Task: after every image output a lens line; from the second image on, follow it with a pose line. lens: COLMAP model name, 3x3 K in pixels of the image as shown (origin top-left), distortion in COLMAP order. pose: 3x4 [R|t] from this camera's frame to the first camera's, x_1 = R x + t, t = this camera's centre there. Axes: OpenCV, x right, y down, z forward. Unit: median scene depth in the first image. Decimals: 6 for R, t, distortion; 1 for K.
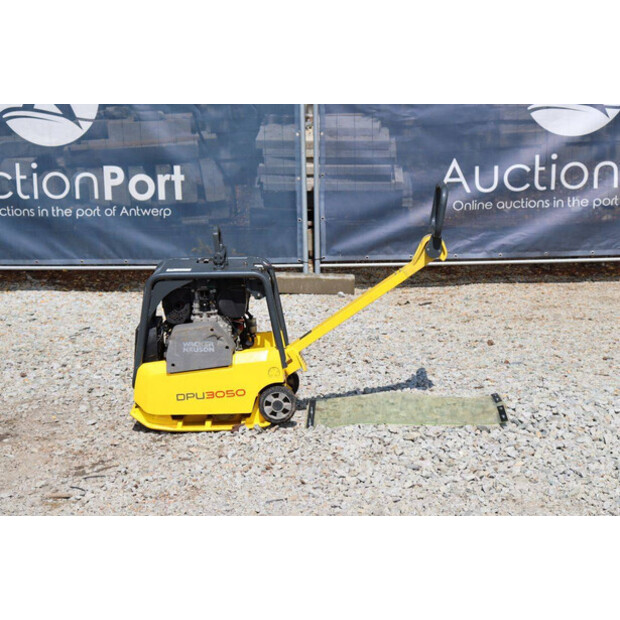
lens RADIAL K [[1386.2, 0, 310.0], [0, 1386.2, 310.0], [0, 0, 1]] dist [0.315404, 0.874898]
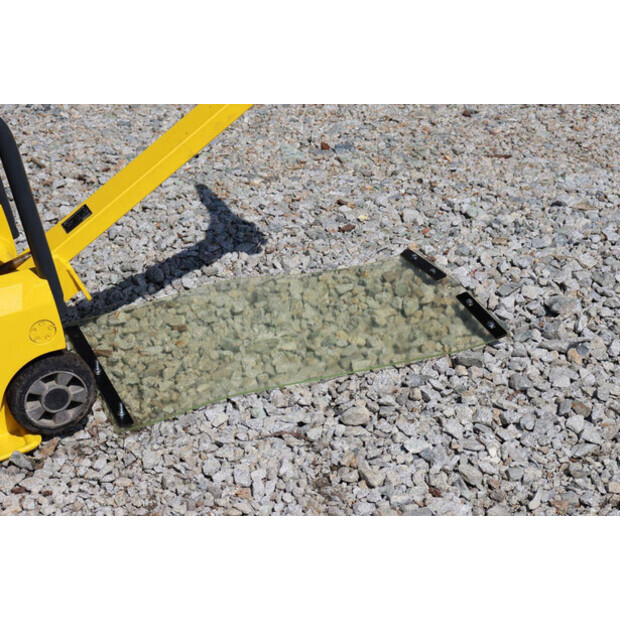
lens RADIAL K [[1447.0, 0, 312.9], [0, 1447.0, 311.6], [0, 0, 1]] dist [0.340607, 1.066310]
pose [[0.908001, -0.181941, 0.377401, -0.106997], [0.067993, 0.952837, 0.295767, -0.079768], [-0.413414, -0.242896, 0.877548, 0.504725]]
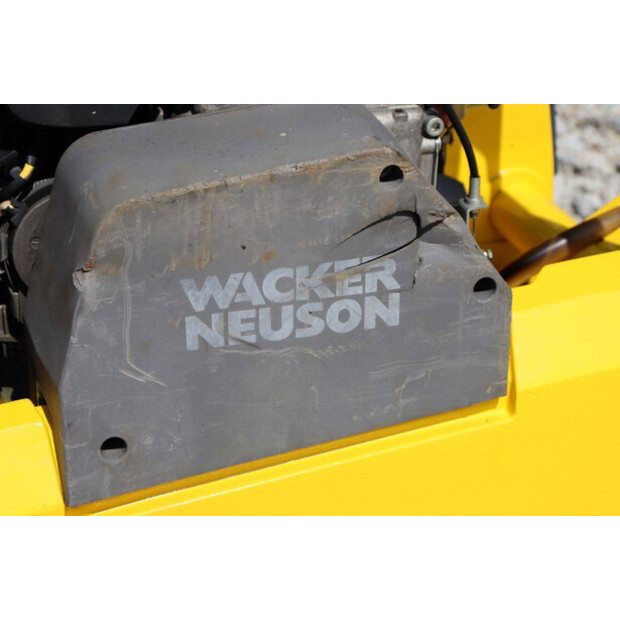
lens RADIAL K [[1420.0, 0, 312.0], [0, 1420.0, 313.0], [0, 0, 1]] dist [0.326727, 1.070501]
pose [[0.944583, -0.106797, 0.310414, -0.108633], [0.020741, 0.963127, 0.268246, -0.009106], [-0.327616, -0.246942, 0.911969, 0.772231]]
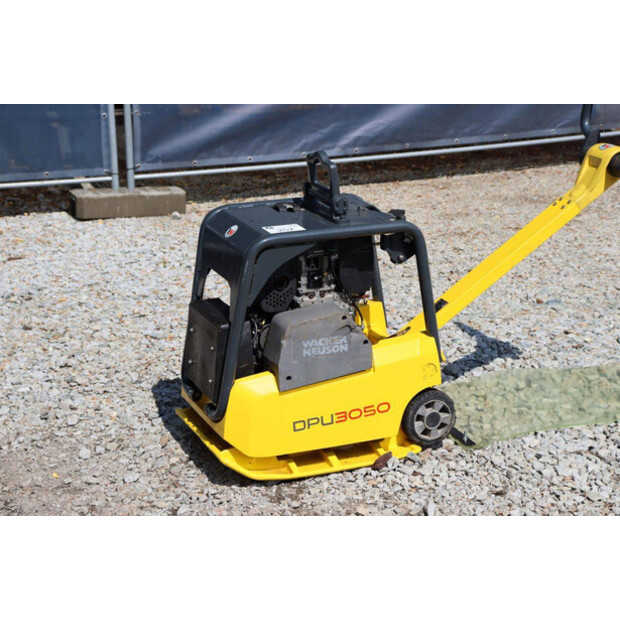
lens RADIAL K [[1447.0, 0, 312.9], [0, 1447.0, 311.6], [0, 0, 1]] dist [0.340607, 1.066310]
pose [[0.915208, -0.100785, 0.390174, -0.305435], [0.063576, 0.992206, 0.107170, -0.054194], [-0.397934, -0.073277, 0.914483, 0.348433]]
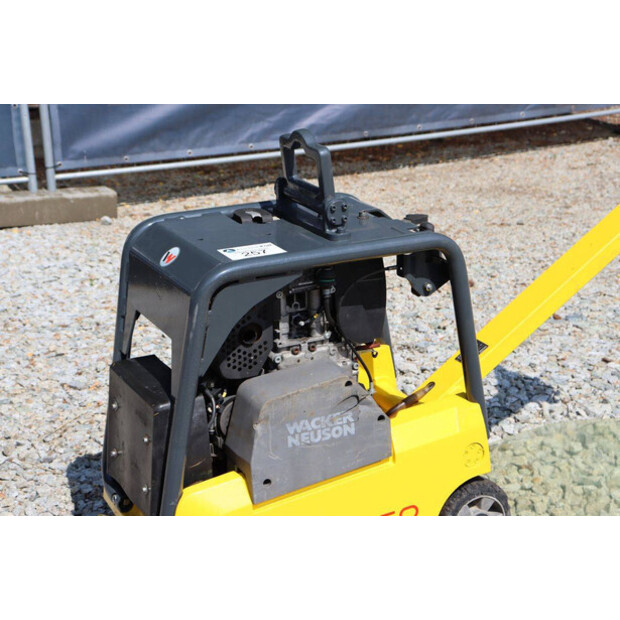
lens RADIAL K [[1272.6, 0, 311.6], [0, 1272.6, 312.1], [0, 0, 1]] dist [0.255851, 0.662192]
pose [[0.890497, -0.138745, 0.433318, -0.216175], [0.091733, 0.987562, 0.127693, -0.050689], [-0.445646, -0.073961, 0.892149, 0.587642]]
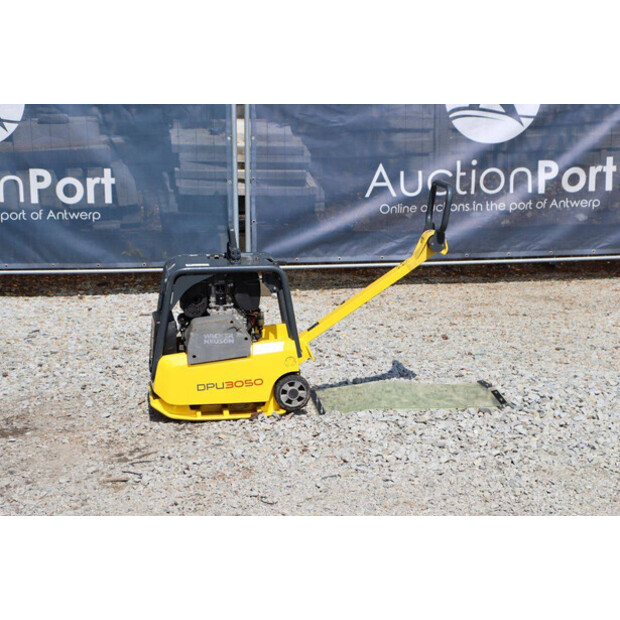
lens RADIAL K [[1447.0, 0, 312.9], [0, 1447.0, 311.6], [0, 0, 1]] dist [0.340607, 1.066310]
pose [[0.988002, -0.012481, 0.153937, -0.157415], [0.014380, 0.999834, -0.011225, 0.017256], [-0.153771, 0.013304, 0.988017, -0.074738]]
